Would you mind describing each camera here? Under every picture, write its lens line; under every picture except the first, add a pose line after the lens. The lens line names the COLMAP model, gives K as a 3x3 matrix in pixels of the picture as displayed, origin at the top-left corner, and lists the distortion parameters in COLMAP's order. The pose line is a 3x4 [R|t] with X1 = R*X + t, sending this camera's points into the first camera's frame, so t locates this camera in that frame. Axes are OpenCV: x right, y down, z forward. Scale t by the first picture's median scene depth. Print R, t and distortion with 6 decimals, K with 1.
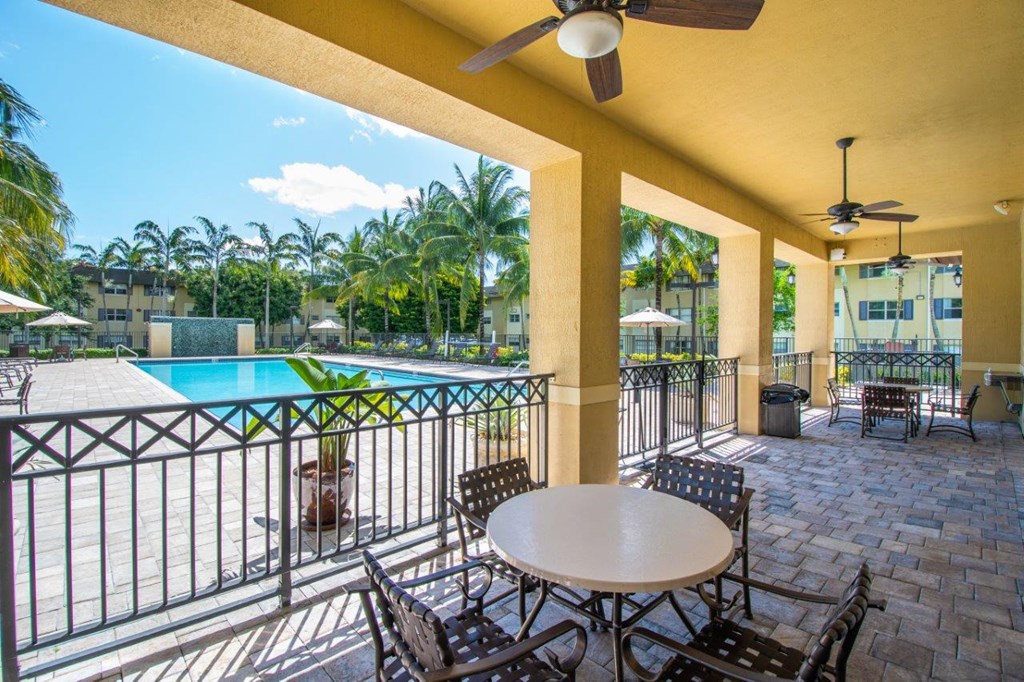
lens RADIAL K [[464.5, 0, 512.0], [0, 464.5, 341.0], [0, 0, 1]] dist [0.003265, 0.000689]
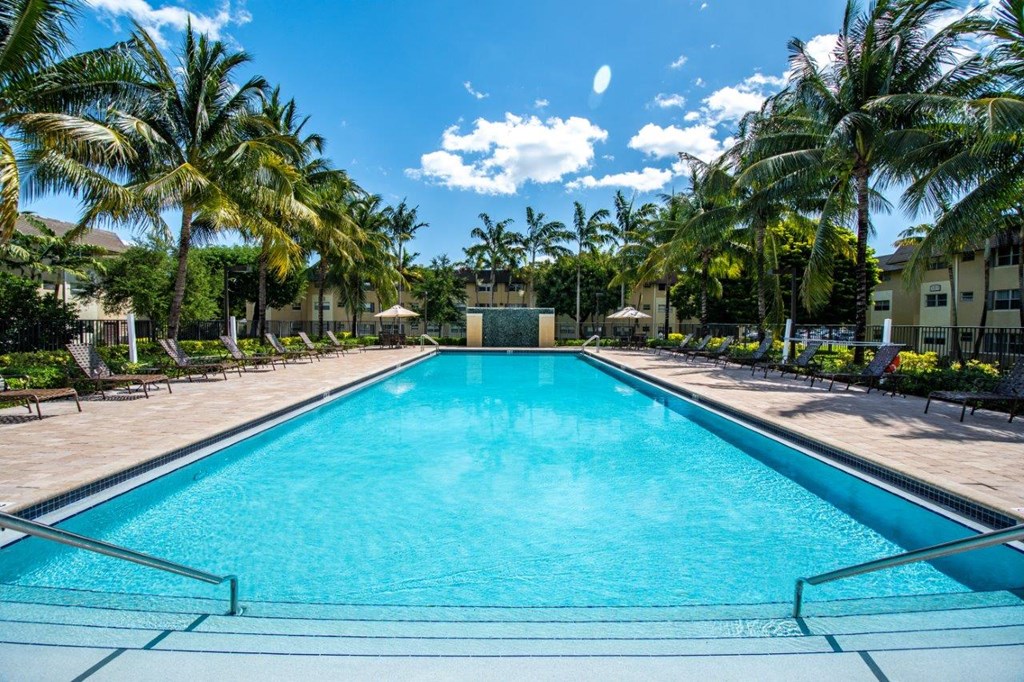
lens RADIAL K [[464.5, 0, 512.0], [0, 464.5, 341.0], [0, 0, 1]] dist [0.003265, 0.000689]
pose [[0.745943, 0.025868, -0.665507, -0.001877], [-0.013815, 0.999631, 0.023371, -0.002367], [0.665866, -0.008240, 0.746026, 0.204248]]
